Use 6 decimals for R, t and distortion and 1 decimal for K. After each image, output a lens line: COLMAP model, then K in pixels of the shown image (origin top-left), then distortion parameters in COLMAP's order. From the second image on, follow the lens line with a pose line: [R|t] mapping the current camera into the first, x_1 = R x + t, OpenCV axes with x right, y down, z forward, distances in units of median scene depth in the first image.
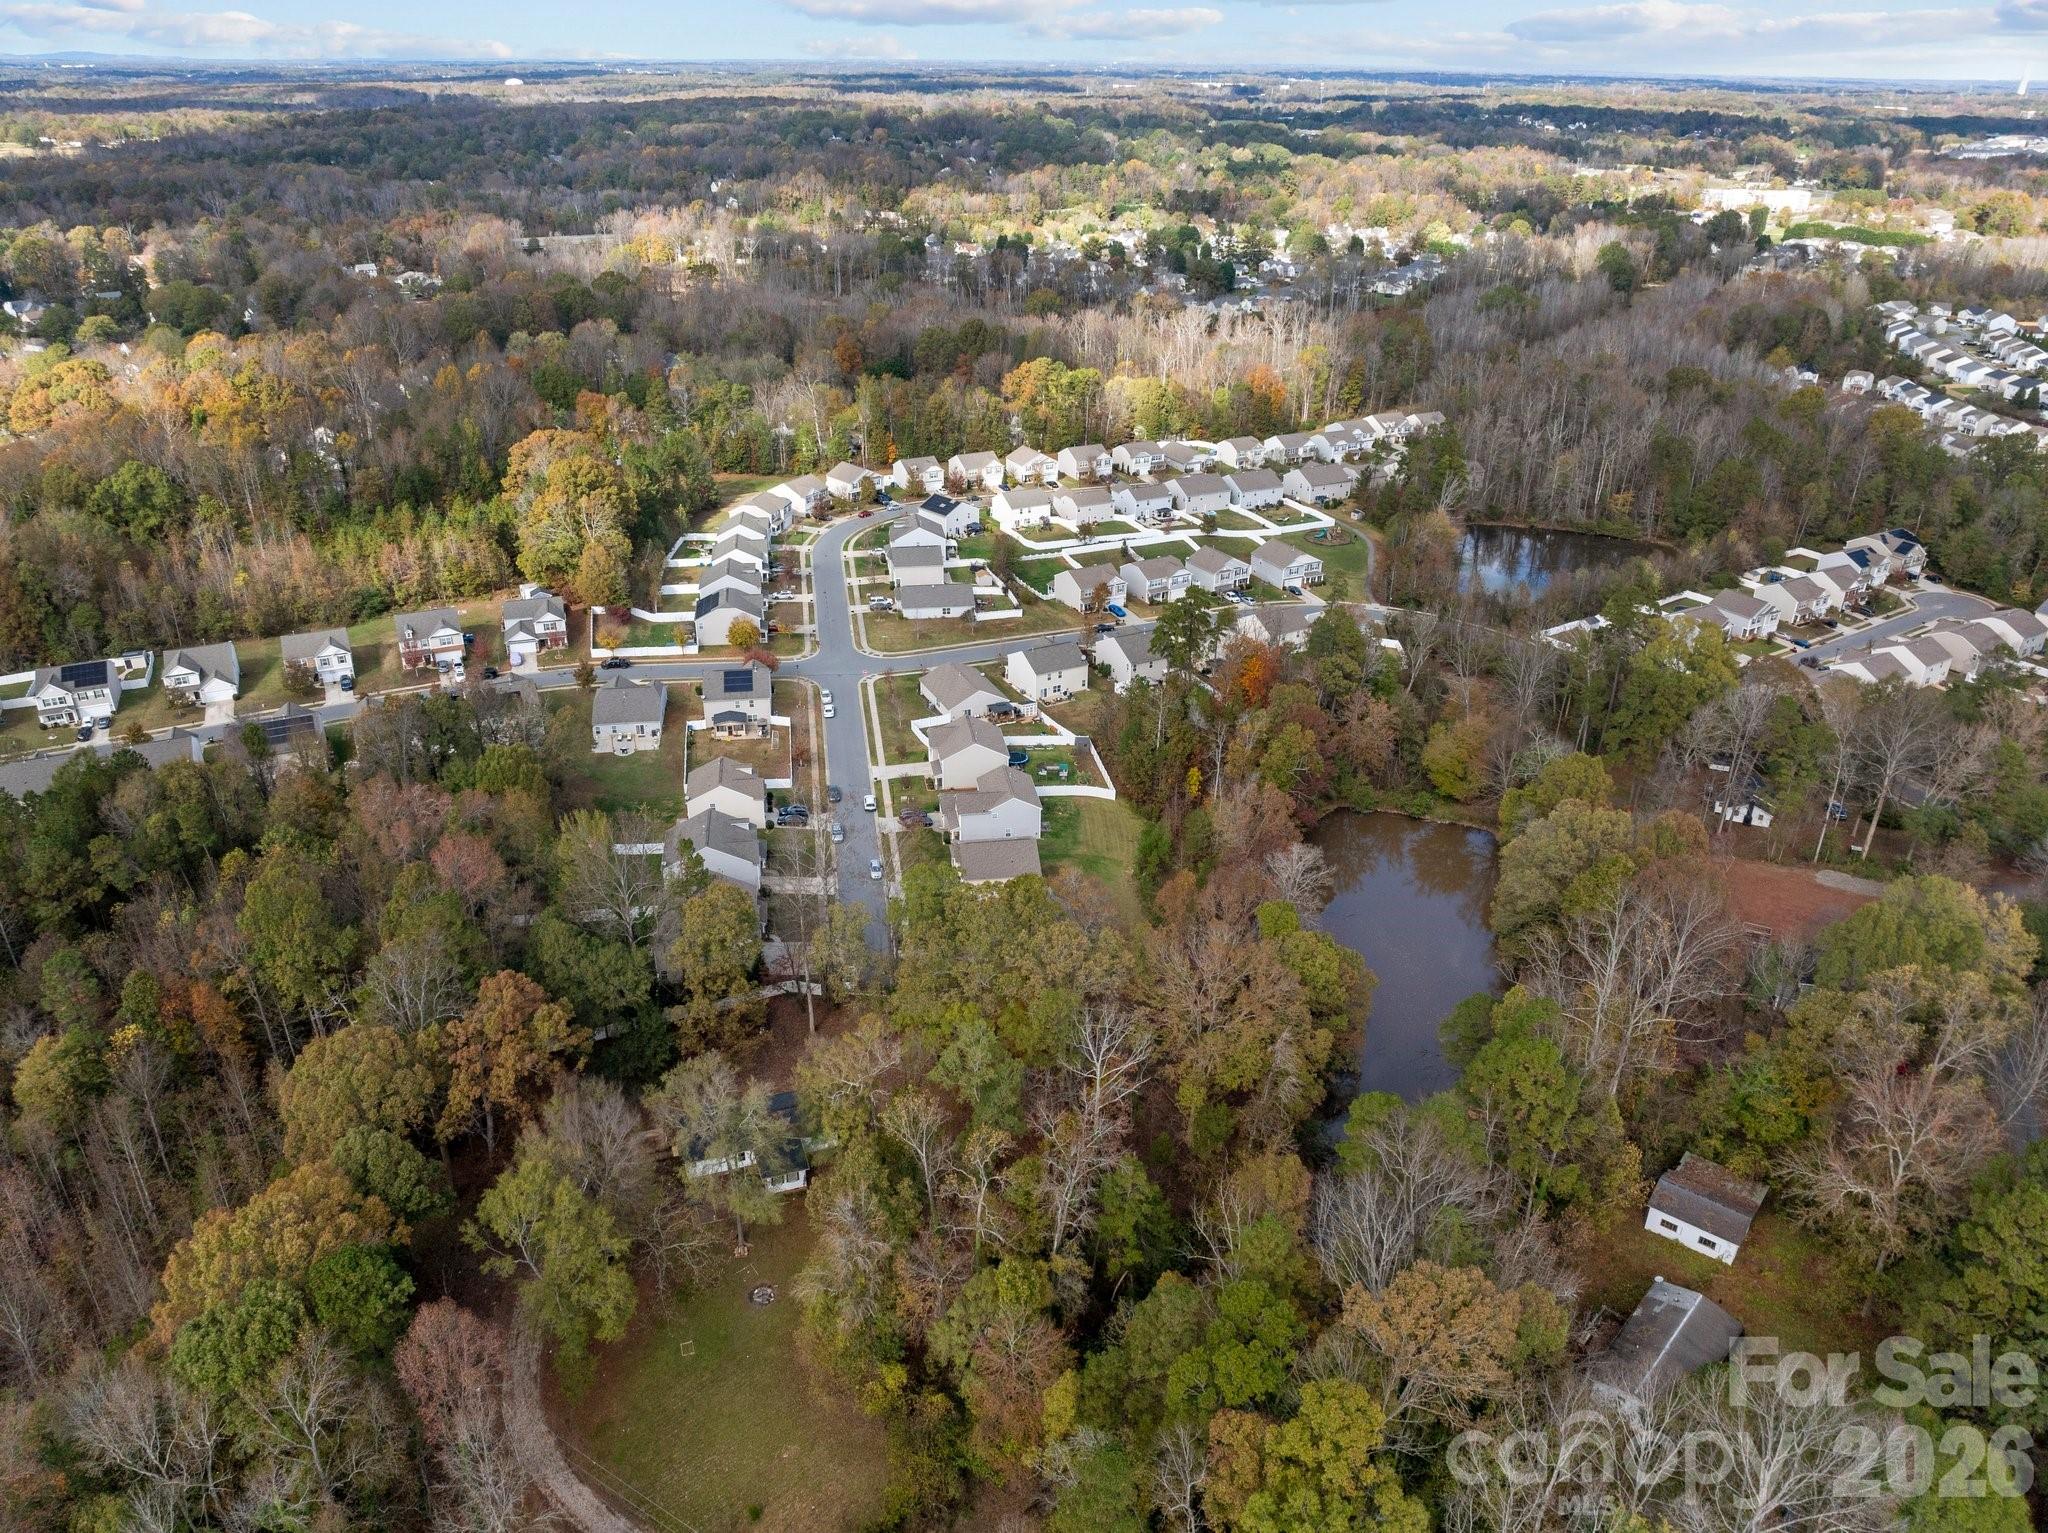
lens RADIAL K [[1447.5, 0, 1021.6], [0, 1447.5, 757.5], [0, 0, 1]] dist [-0.037295, 0.004130]
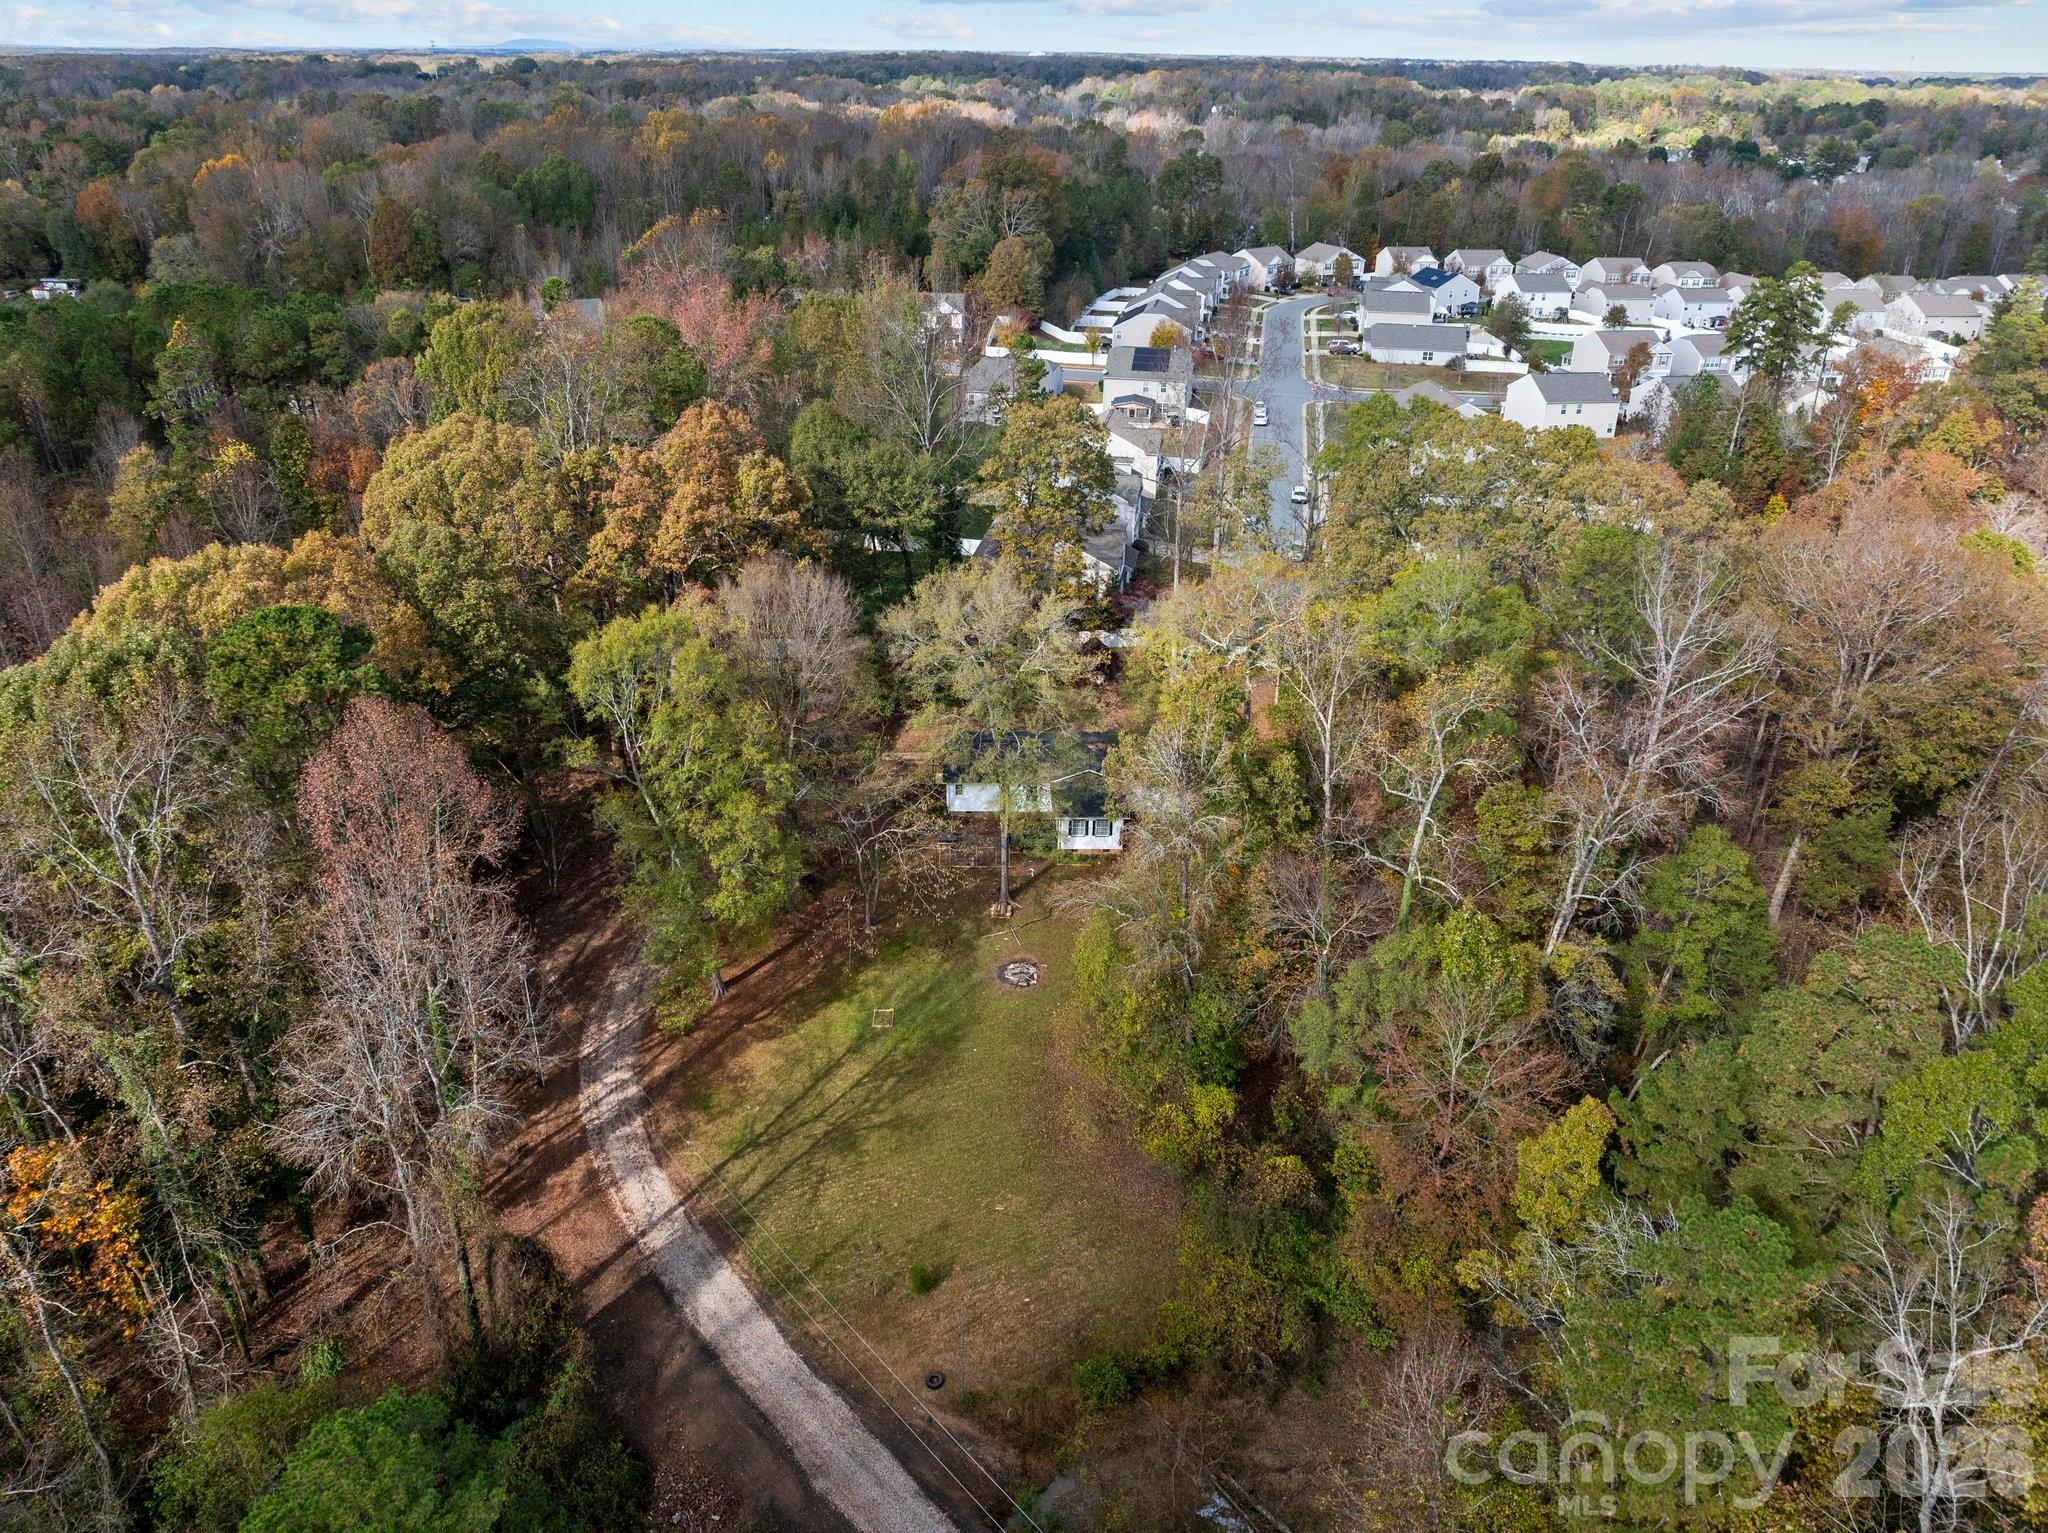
lens RADIAL K [[1447.5, 0, 1021.6], [0, 1447.5, 757.5], [0, 0, 1]] dist [-0.037295, 0.004130]
pose [[0.948592, 0.142495, -0.282608, -0.010560], [-0.142802, 0.989557, 0.019626, 0.143068], [0.282454, 0.021740, 0.959035, 0.218159]]
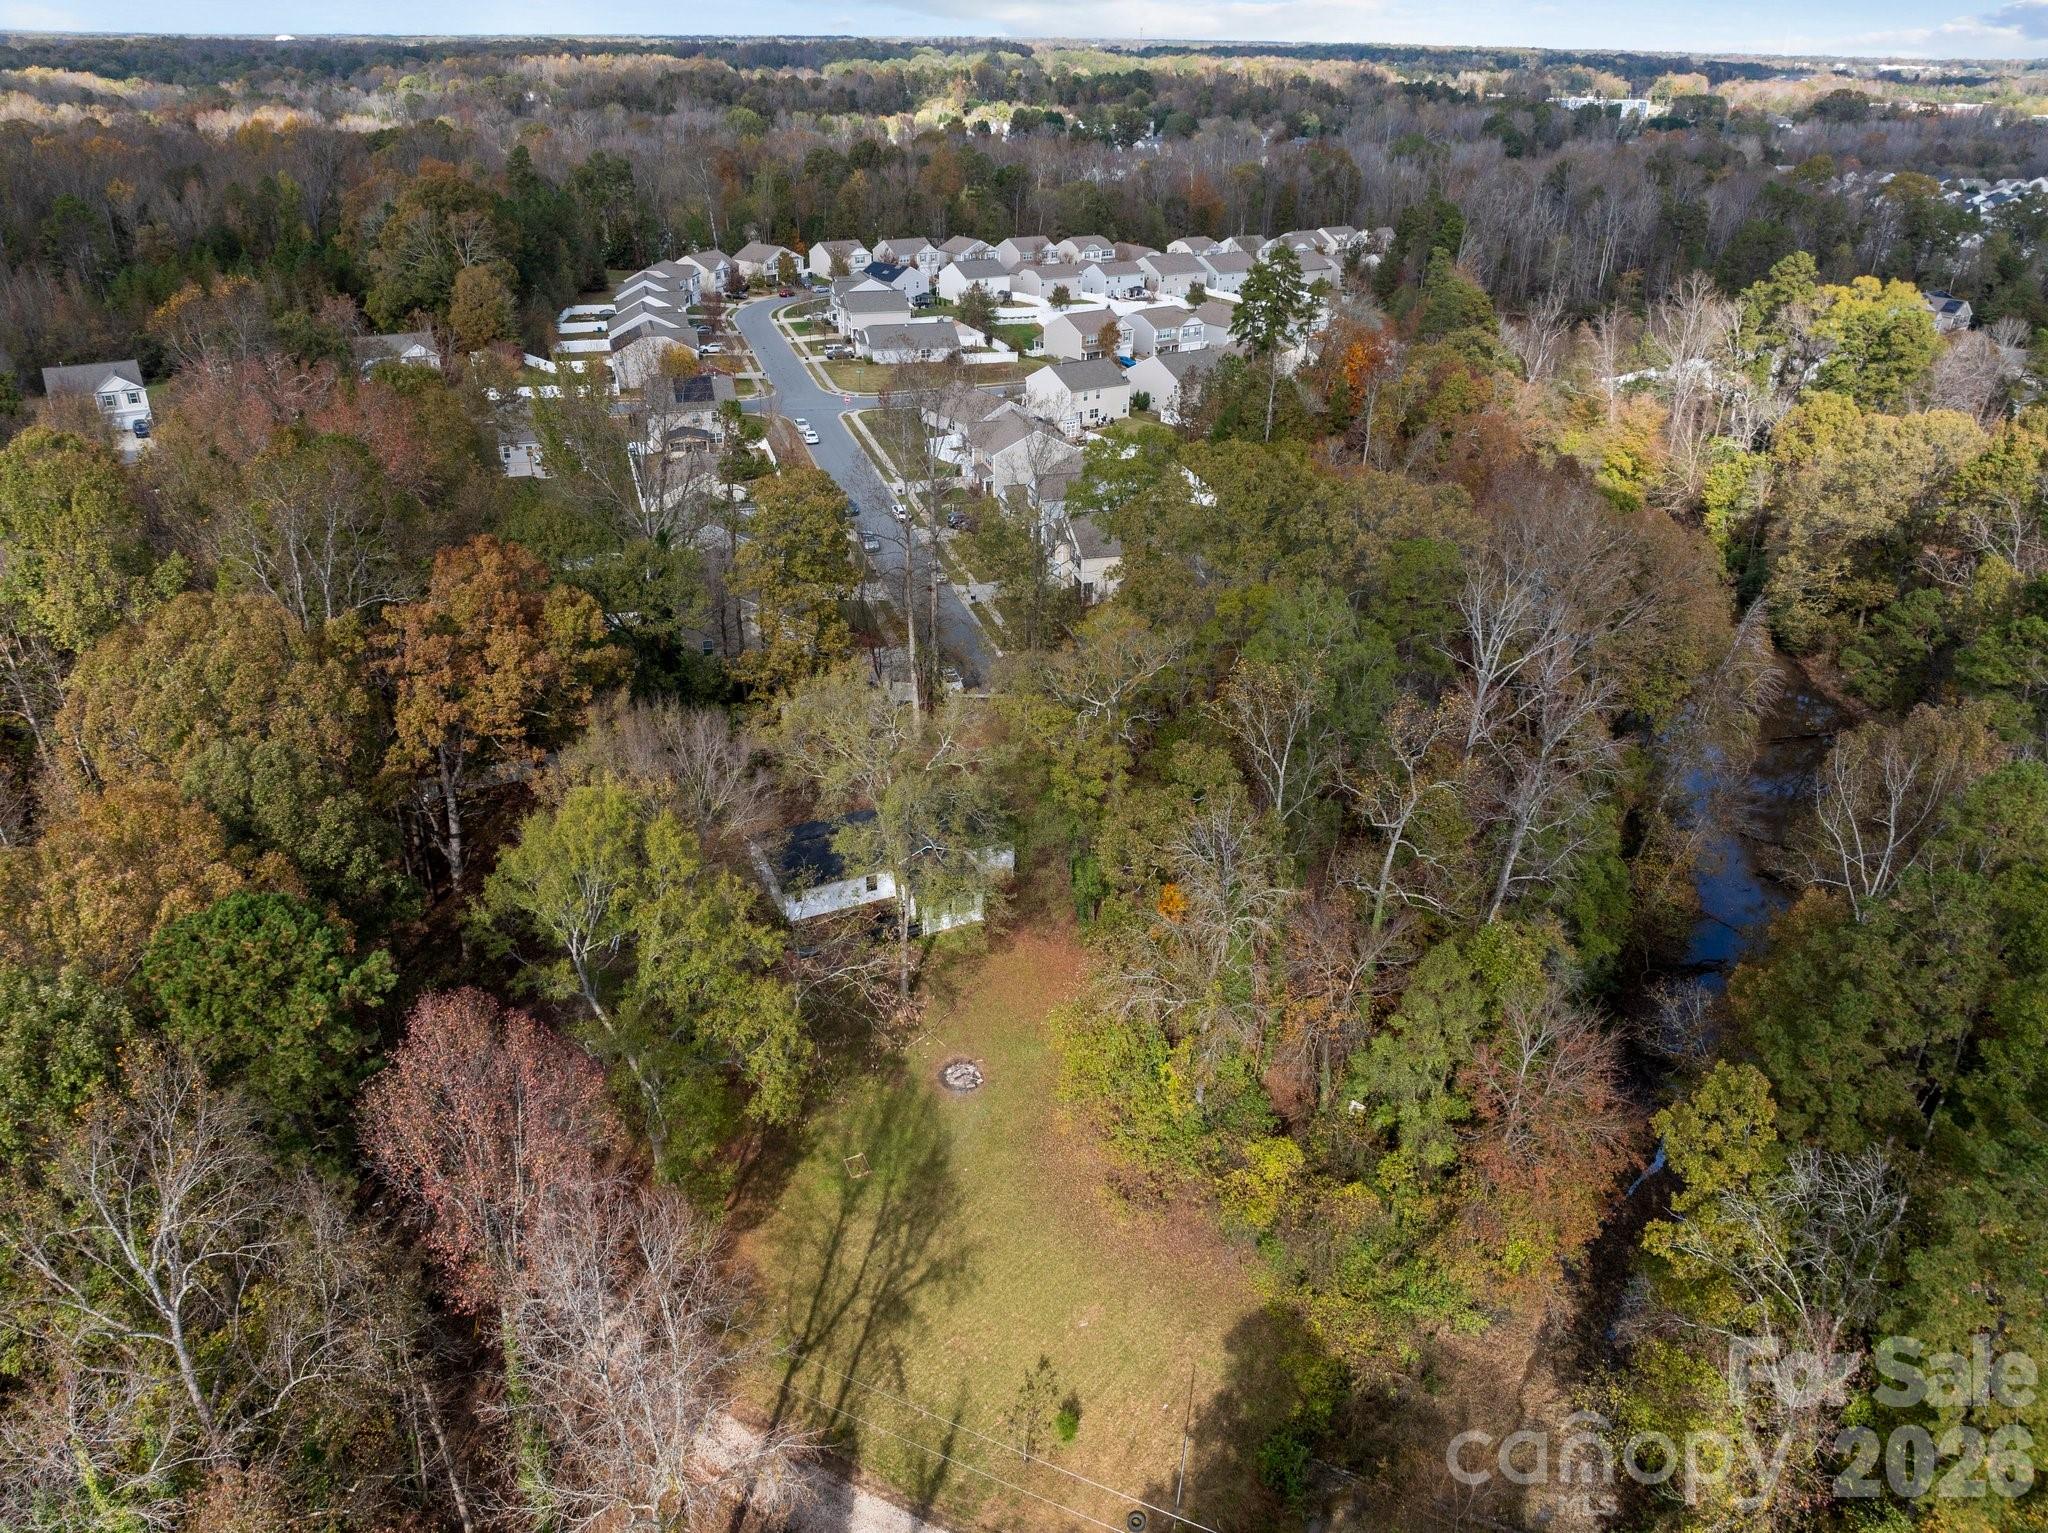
lens RADIAL K [[1447.5, 0, 1021.6], [0, 1447.5, 757.5], [0, 0, 1]] dist [-0.037295, 0.004130]
pose [[0.992014, -0.053834, 0.114065, -0.113672], [0.052466, 0.998511, 0.014967, 0.124913], [-0.114701, -0.008863, 0.993361, 0.219292]]
